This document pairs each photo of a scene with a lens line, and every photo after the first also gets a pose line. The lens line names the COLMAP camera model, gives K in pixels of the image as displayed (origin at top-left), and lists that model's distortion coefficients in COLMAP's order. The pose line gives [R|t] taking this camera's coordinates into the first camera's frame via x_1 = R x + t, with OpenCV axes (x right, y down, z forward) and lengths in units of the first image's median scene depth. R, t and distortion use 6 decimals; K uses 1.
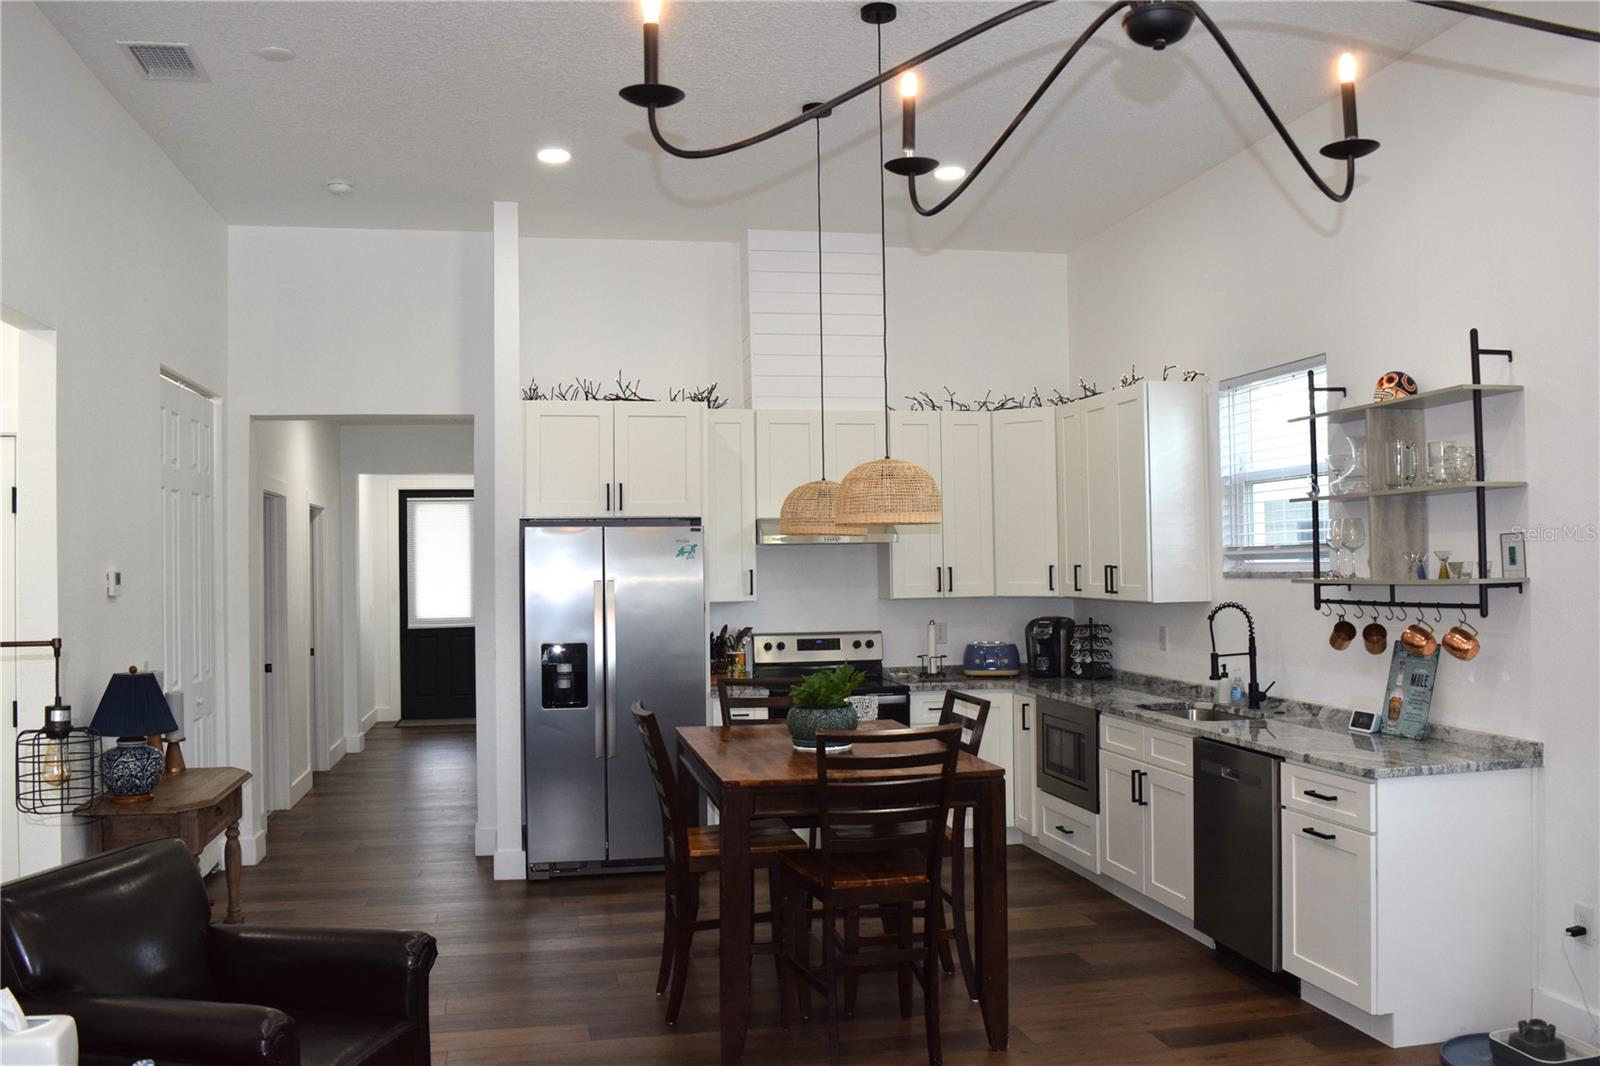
lens RADIAL K [[1350.0, 0, 794.7], [0, 1350.0, 534.5], [0, 0, 1]] dist [-0.090970, 0.020170]
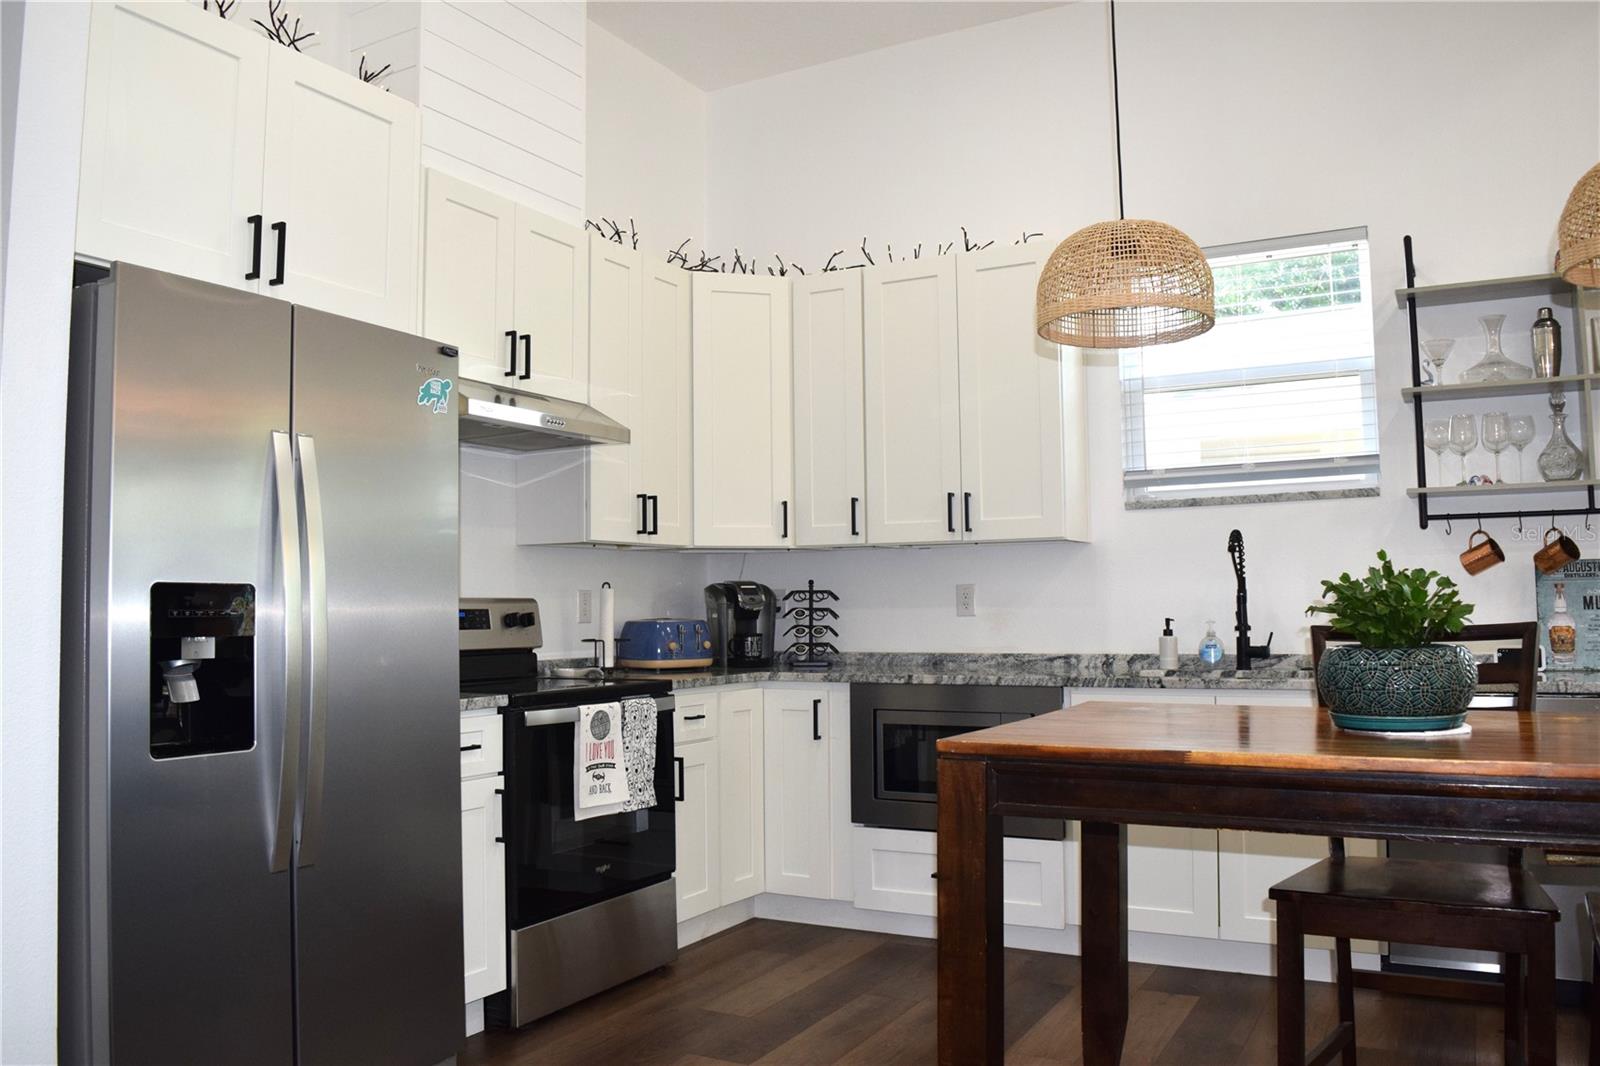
lens RADIAL K [[1276.0, 0, 803.2], [0, 1276.0, 525.7], [0, 0, 1]] dist [-0.058841, -0.005073]
pose [[0.633330, 0.057586, 0.771736, -0.391590], [-0.011886, 0.997834, -0.064703, 0.098783], [-0.773791, 0.031806, 0.632643, 0.738396]]
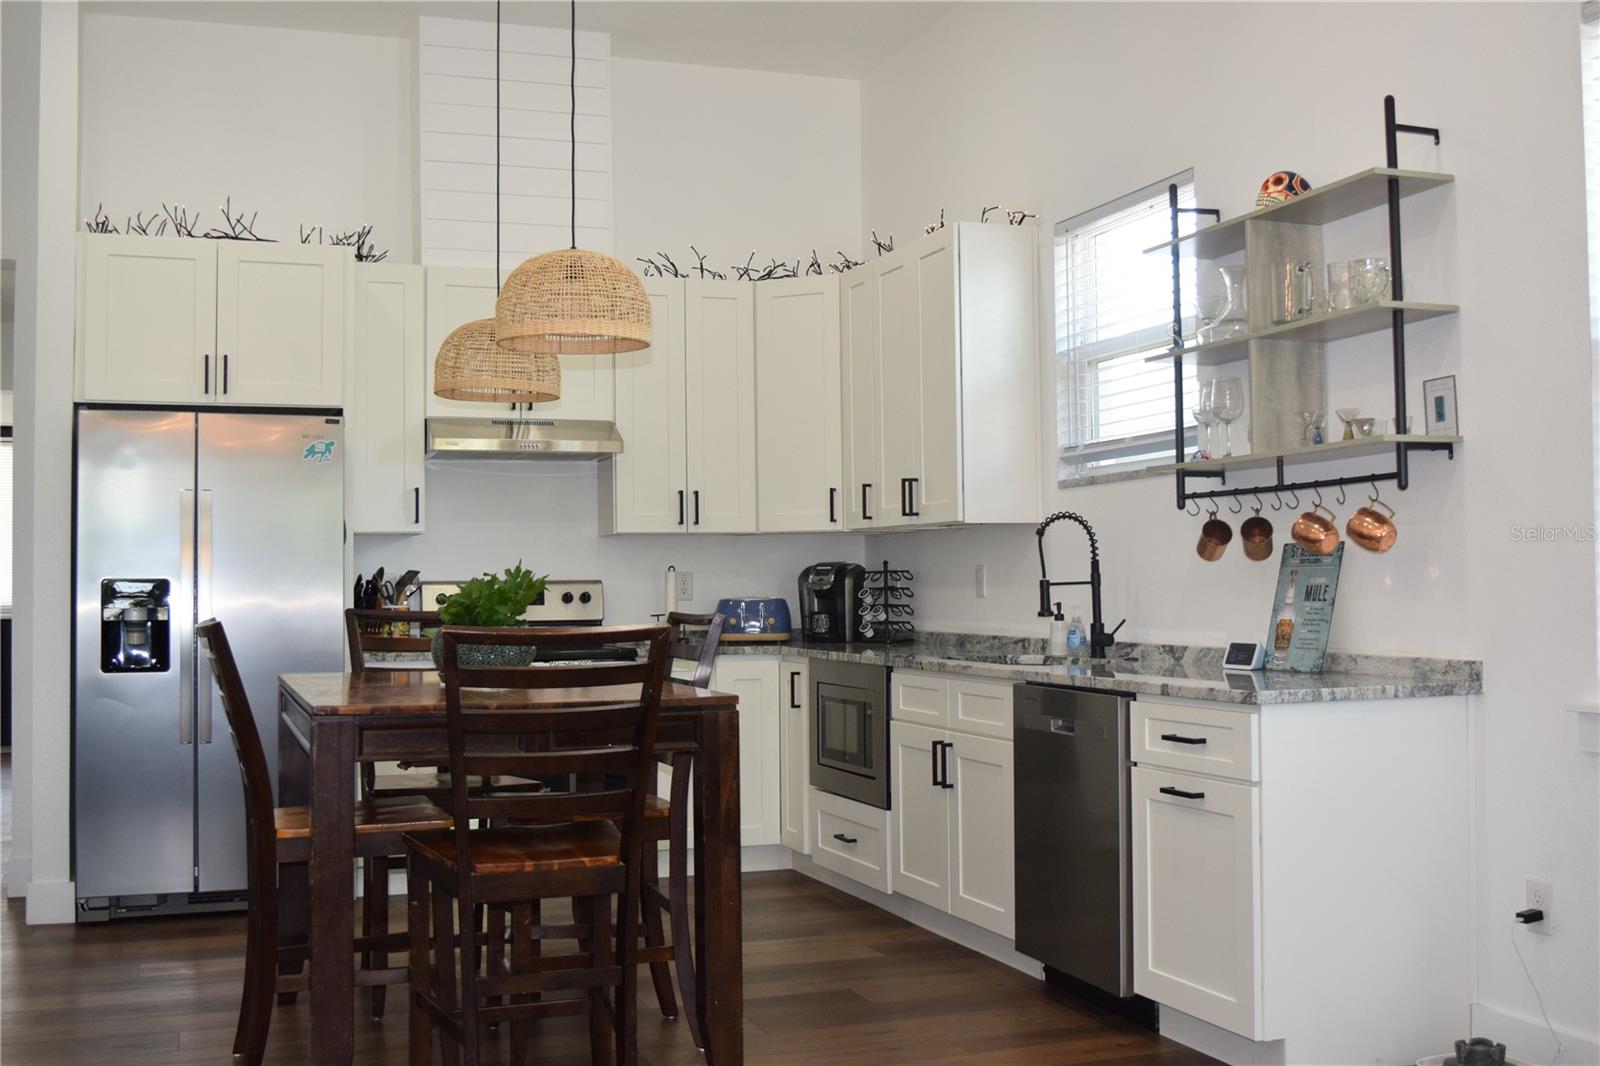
lens RADIAL K [[1722.8, 0, 803.7], [0, 1722.8, 533.3], [0, 0, 1]] dist [-0.069403, 0.000000]
pose [[0.988342, 0.009194, 0.151973, 0.040824], [-0.007367, 0.999894, -0.012577, 0.075909], [-0.152072, 0.011311, 0.988305, 0.091002]]
